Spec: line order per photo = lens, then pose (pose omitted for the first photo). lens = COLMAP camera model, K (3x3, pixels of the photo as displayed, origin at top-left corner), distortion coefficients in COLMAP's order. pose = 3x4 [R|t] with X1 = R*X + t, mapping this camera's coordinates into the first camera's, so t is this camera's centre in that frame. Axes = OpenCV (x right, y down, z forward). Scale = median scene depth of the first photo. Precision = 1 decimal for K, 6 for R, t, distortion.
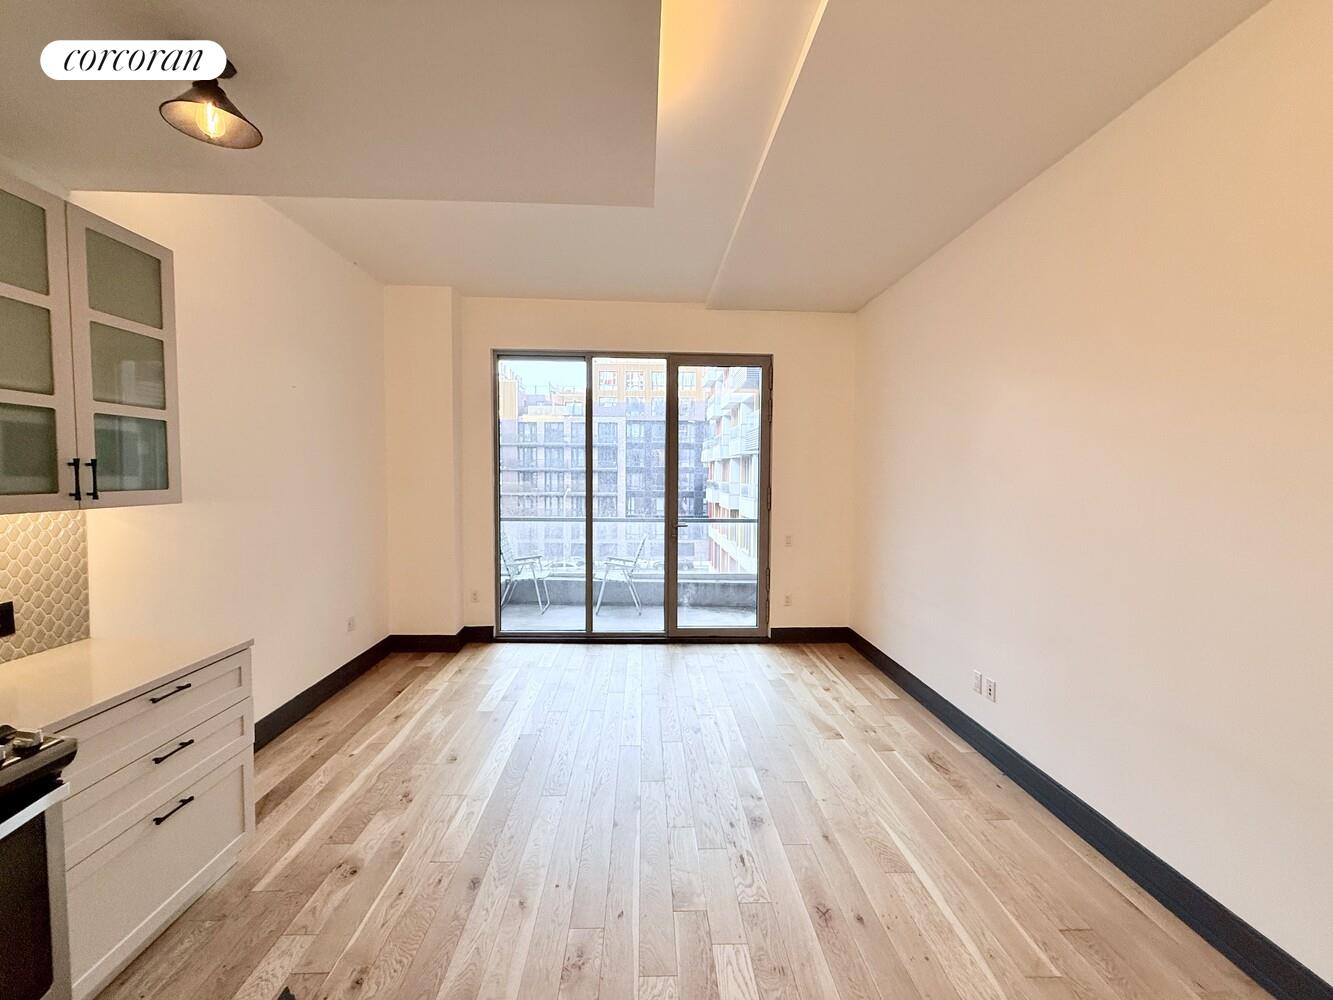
lens RADIAL K [[532.7, 0, 668.2], [0, 532.7, 497.3], [0, 0, 1]] dist [-0.000051, -0.000484]
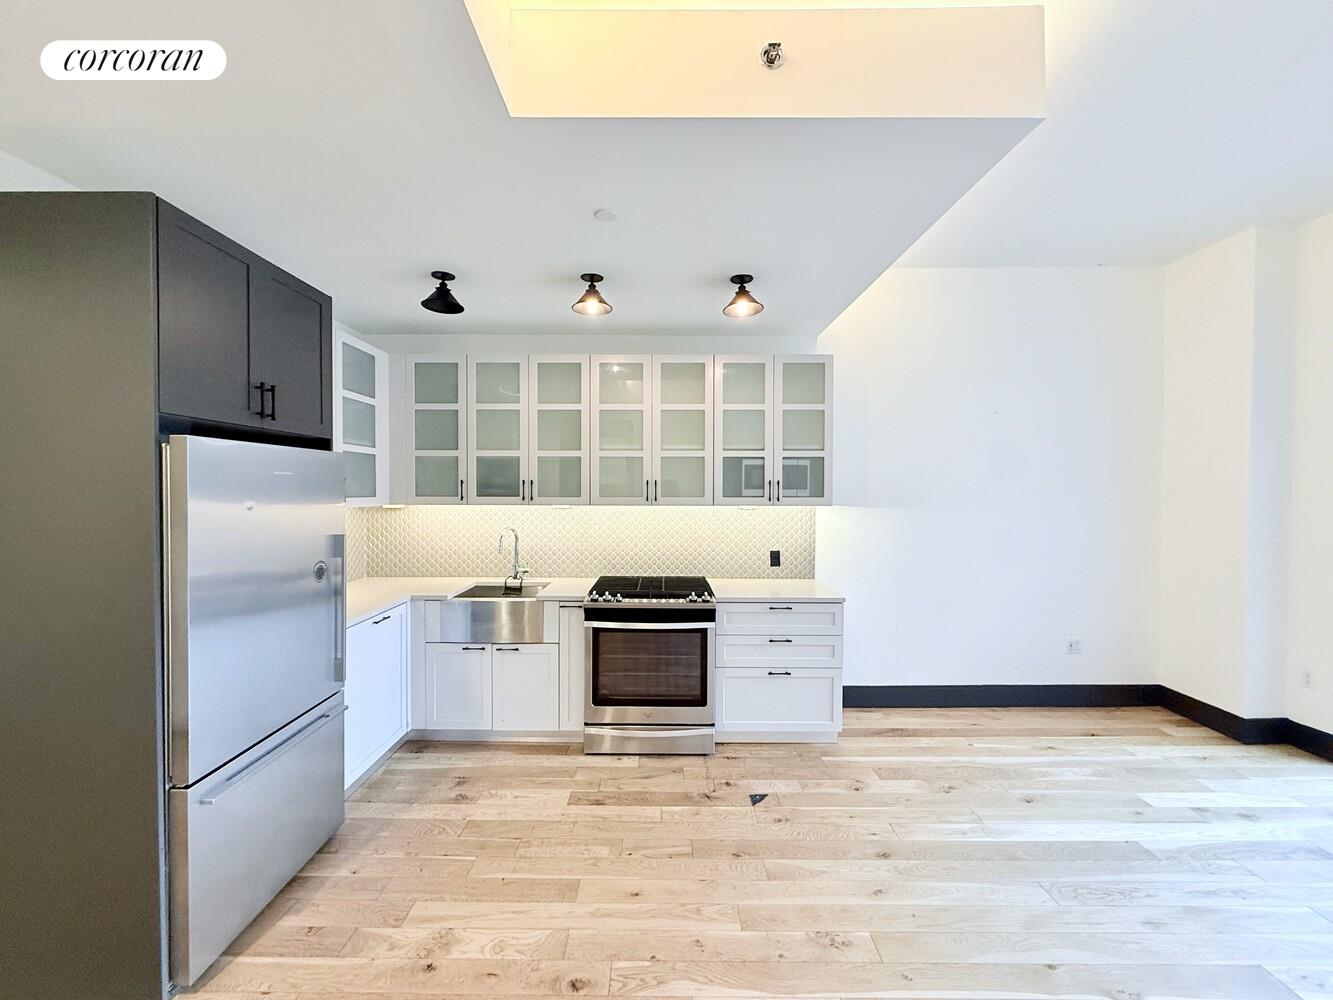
lens RADIAL K [[532.3, 0, 657.5], [0, 532.3, 499.3], [0, 0, 1]] dist [-0.002391, 0.000143]
pose [[-0.045876, 0.015740, -0.998823, 0.543987], [-0.048470, 0.998663, 0.017963, -0.010483], [0.997771, 0.049237, -0.045052, 0.390949]]
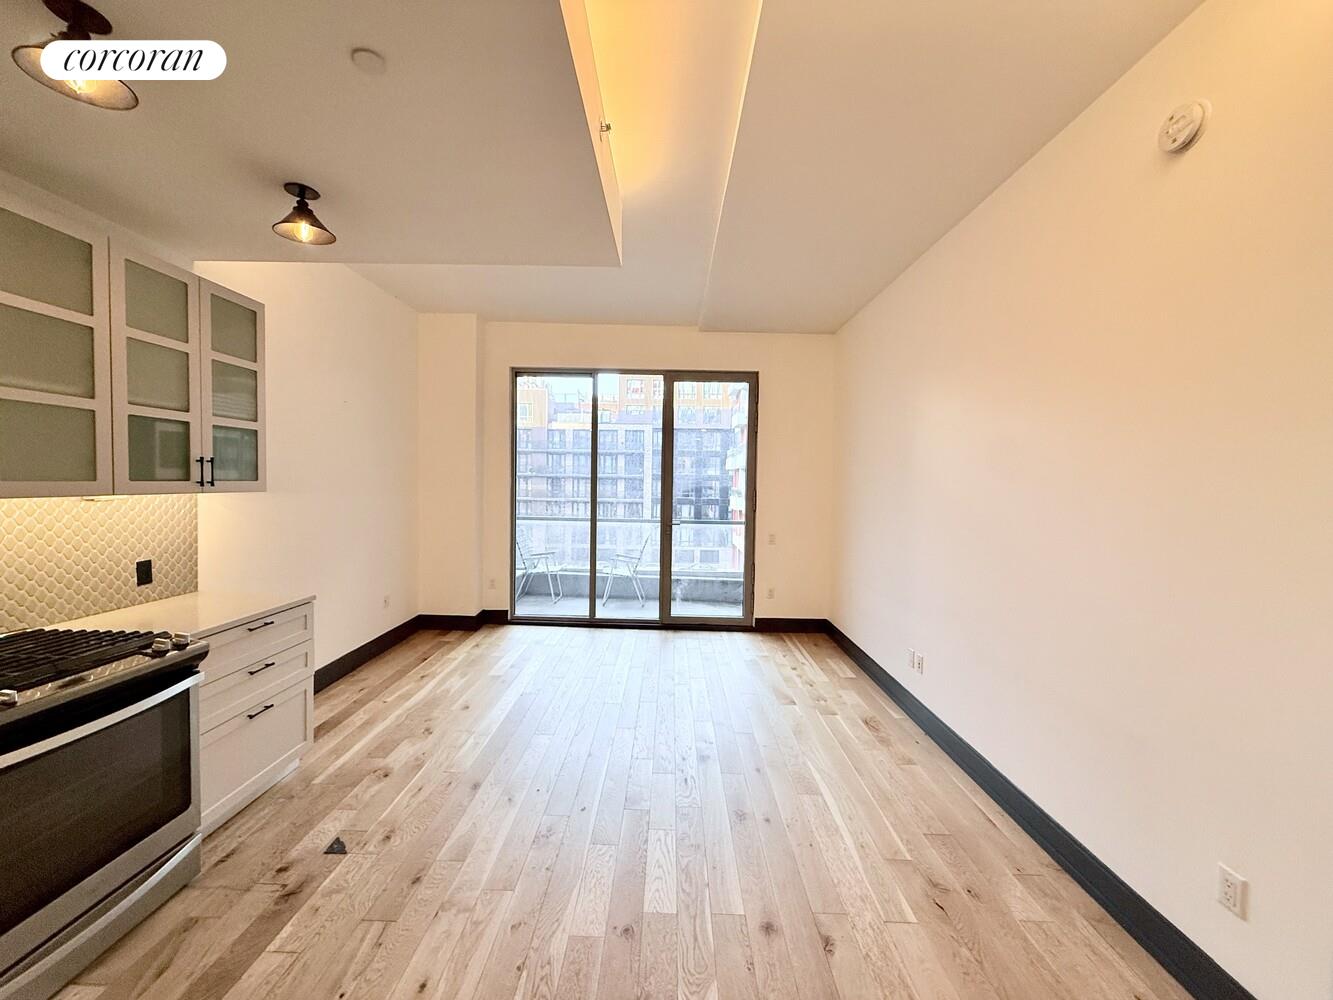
lens RADIAL K [[530.8, 0, 666.4], [0, 530.8, 498.4], [0, 0, 1]] dist [-0.000325, 0.000111]
pose [[0.998486, 0.012056, -0.053665, 0.117396], [-0.012688, 0.999854, -0.011449, 0.022257], [0.053519, 0.012113, 0.998493, -0.201350]]
